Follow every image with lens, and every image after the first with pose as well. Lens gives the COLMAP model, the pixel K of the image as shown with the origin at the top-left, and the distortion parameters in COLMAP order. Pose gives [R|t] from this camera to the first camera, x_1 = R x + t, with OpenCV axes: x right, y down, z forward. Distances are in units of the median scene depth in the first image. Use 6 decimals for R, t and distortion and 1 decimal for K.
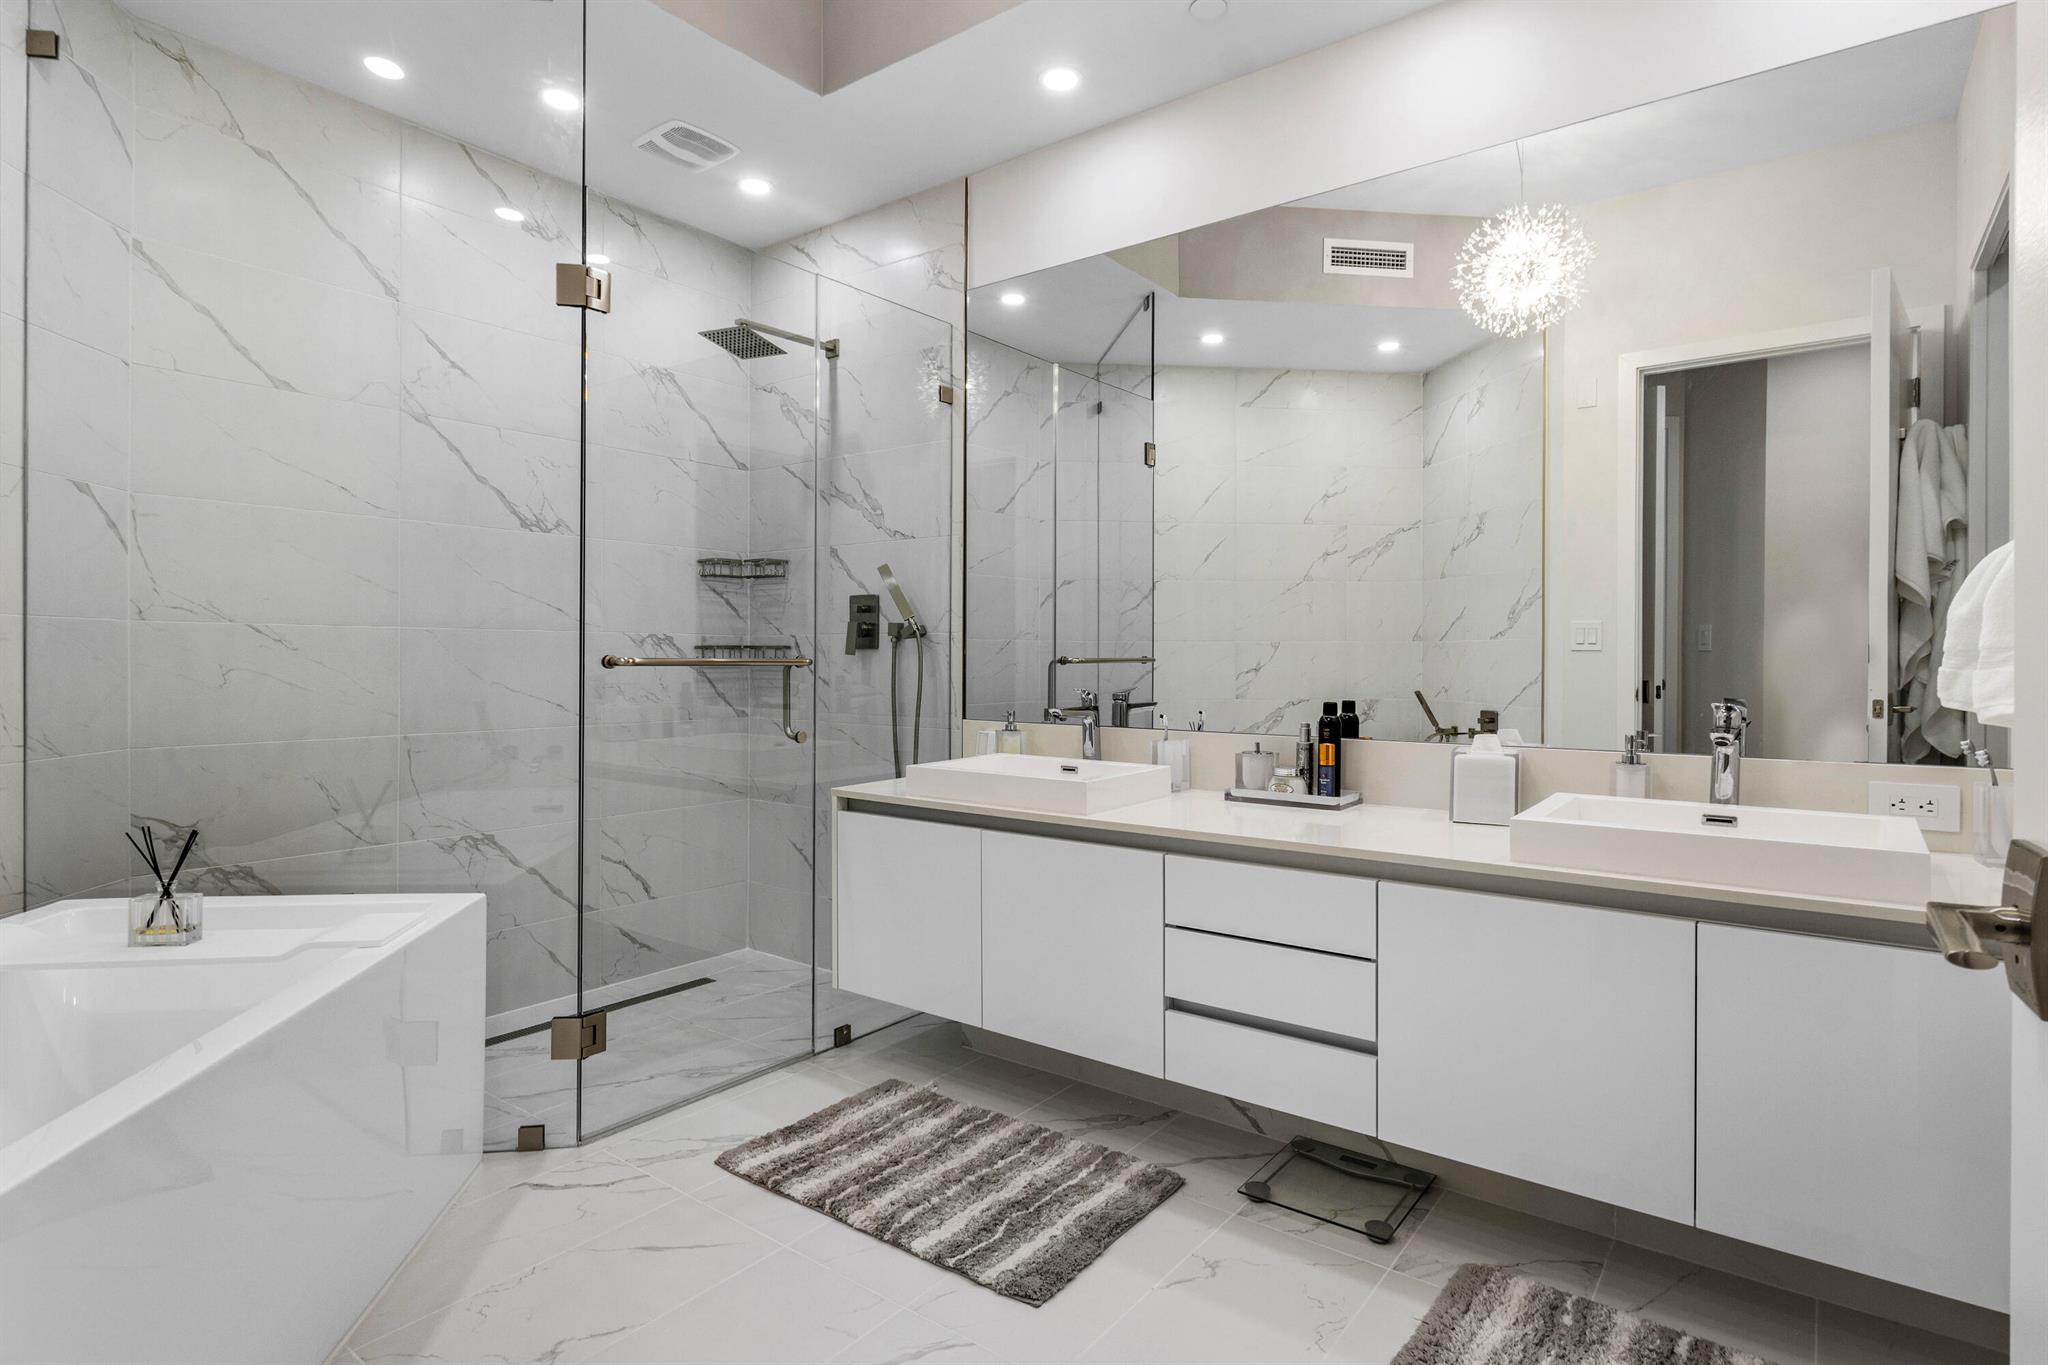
lens RADIAL K [[1112.4, 0, 1006.2], [0, 1112.4, 669.0], [0, 0, 1]] dist [0.000244, -0.003242]
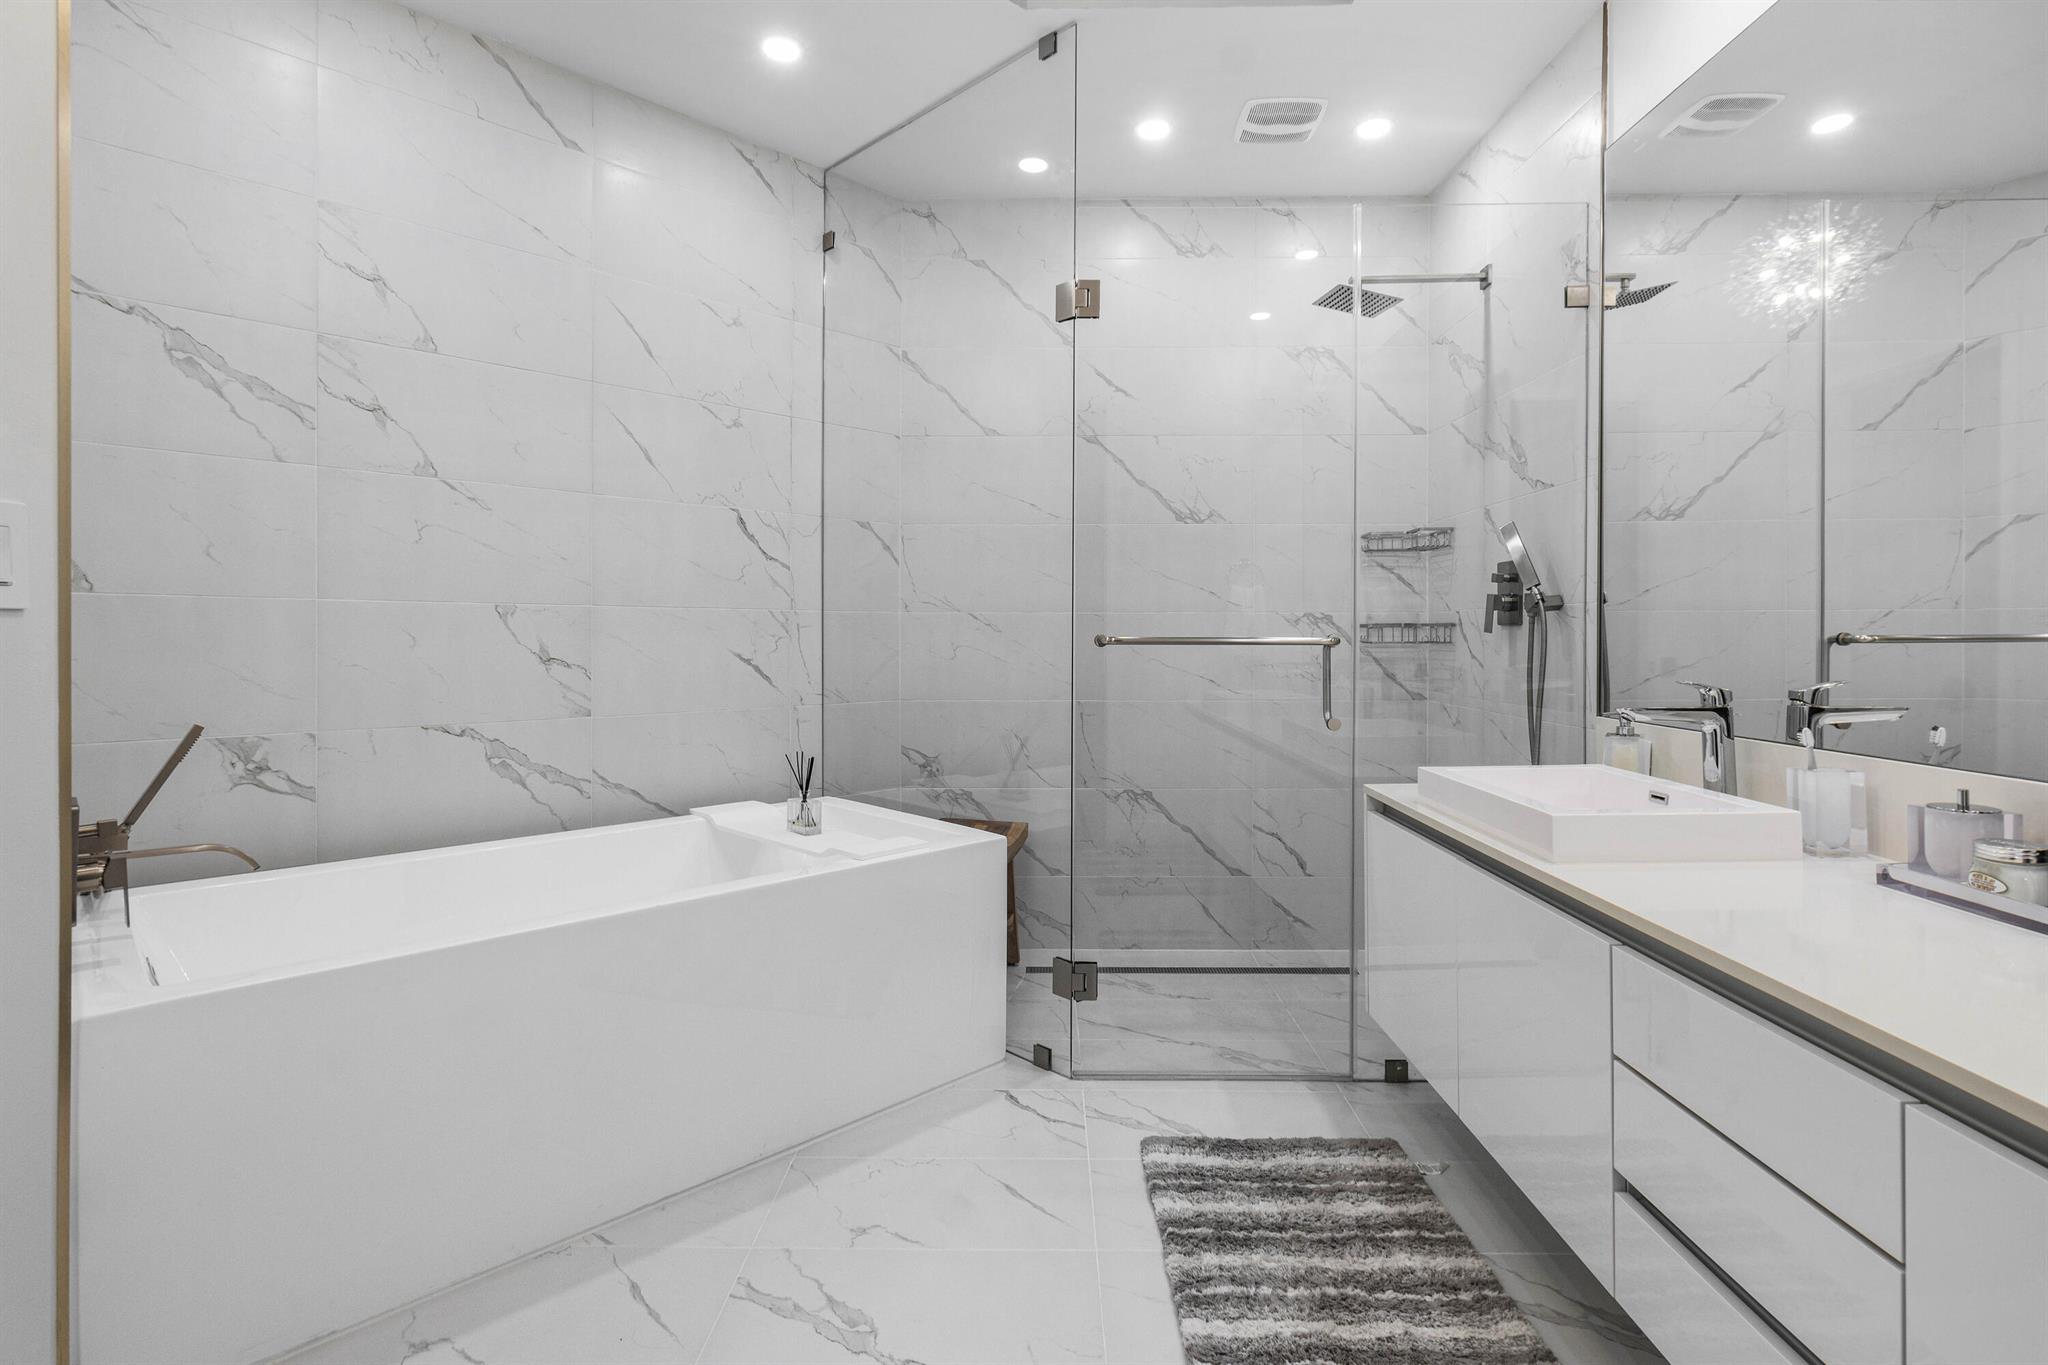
lens RADIAL K [[996.9, 0, 986.1], [0, 996.9, 648.5], [0, 0, 1]] dist [-0.006976, 0.002448]
pose [[0.577031, 0.007048, -0.816692, 0.327357], [-0.005738, 0.999973, 0.004576, -0.002673], [0.816702, 0.002045, 0.577056, 0.314361]]
